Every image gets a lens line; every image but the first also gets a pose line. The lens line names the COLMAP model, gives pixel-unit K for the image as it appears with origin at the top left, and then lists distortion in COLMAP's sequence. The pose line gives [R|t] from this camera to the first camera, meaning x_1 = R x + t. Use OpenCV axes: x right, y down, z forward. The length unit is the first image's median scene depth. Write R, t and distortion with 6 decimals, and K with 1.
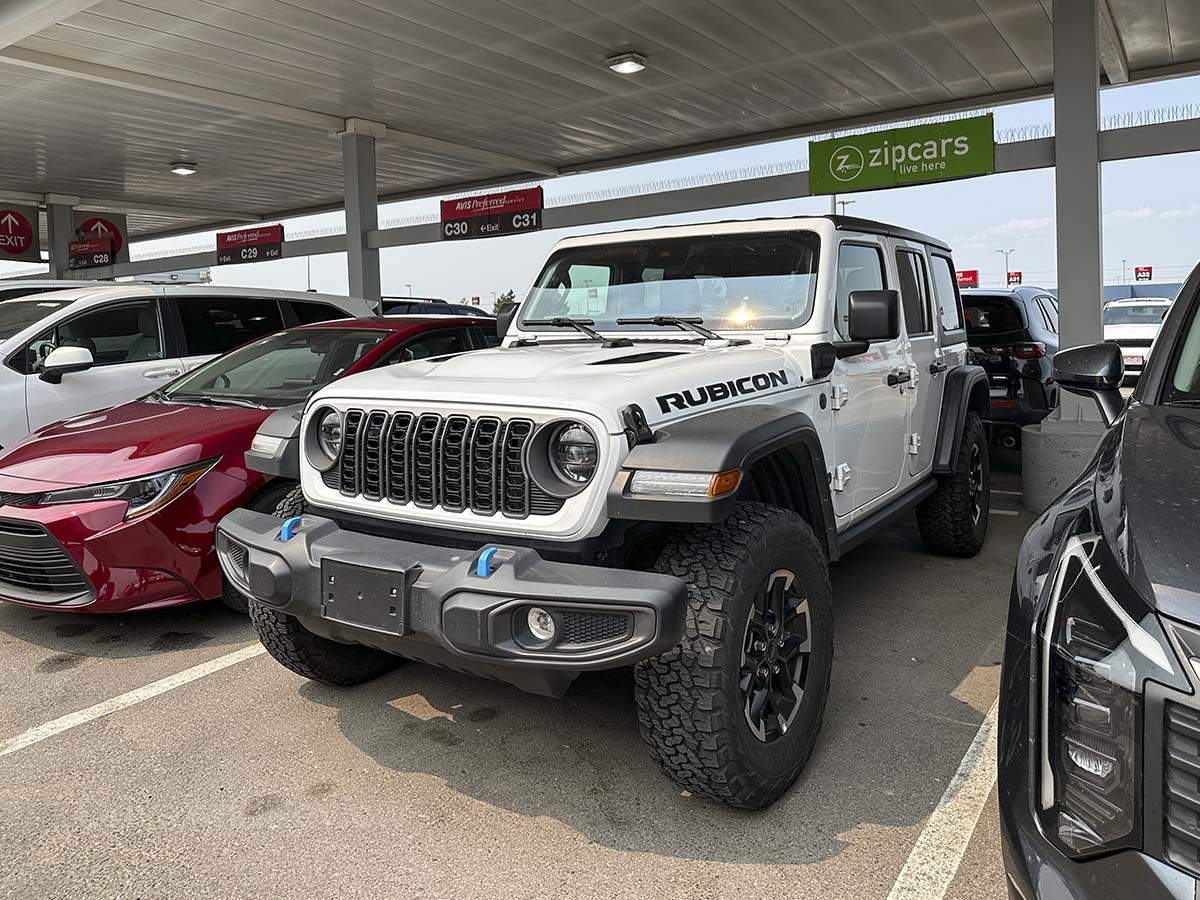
lens RADIAL K [[873.8, 0, 600.0], [0, 873.8, 450.0], [0, 0, 1]] dist [-0.007591, -0.002047]
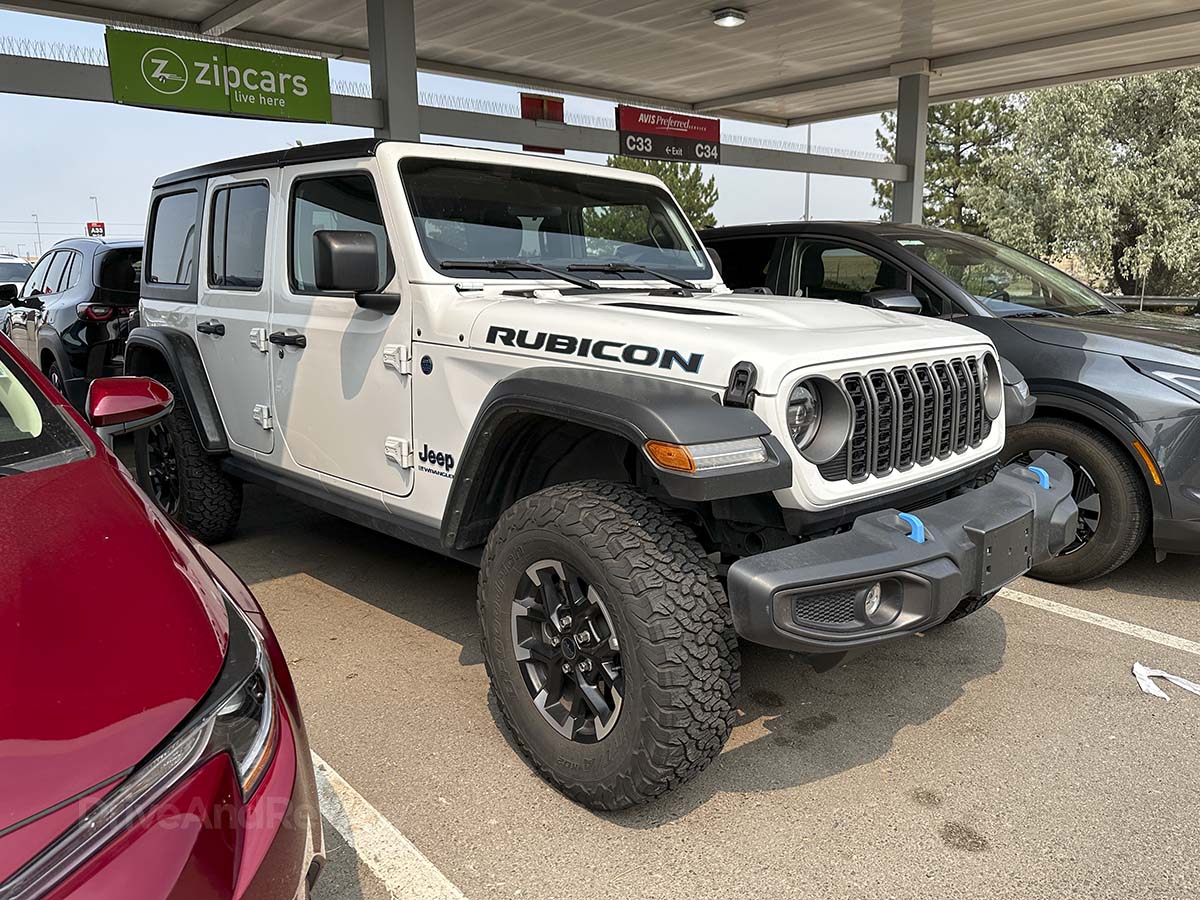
lens RADIAL K [[875.7, 0, 633.2], [0, 875.7, 467.6], [0, 0, 1]] dist [0.027105, -0.002367]
pose [[0.218685, -0.201445, 0.954776, -0.794707], [0.134257, 0.975365, 0.175038, -0.095507], [-0.966515, 0.089908, 0.240344, 0.700479]]
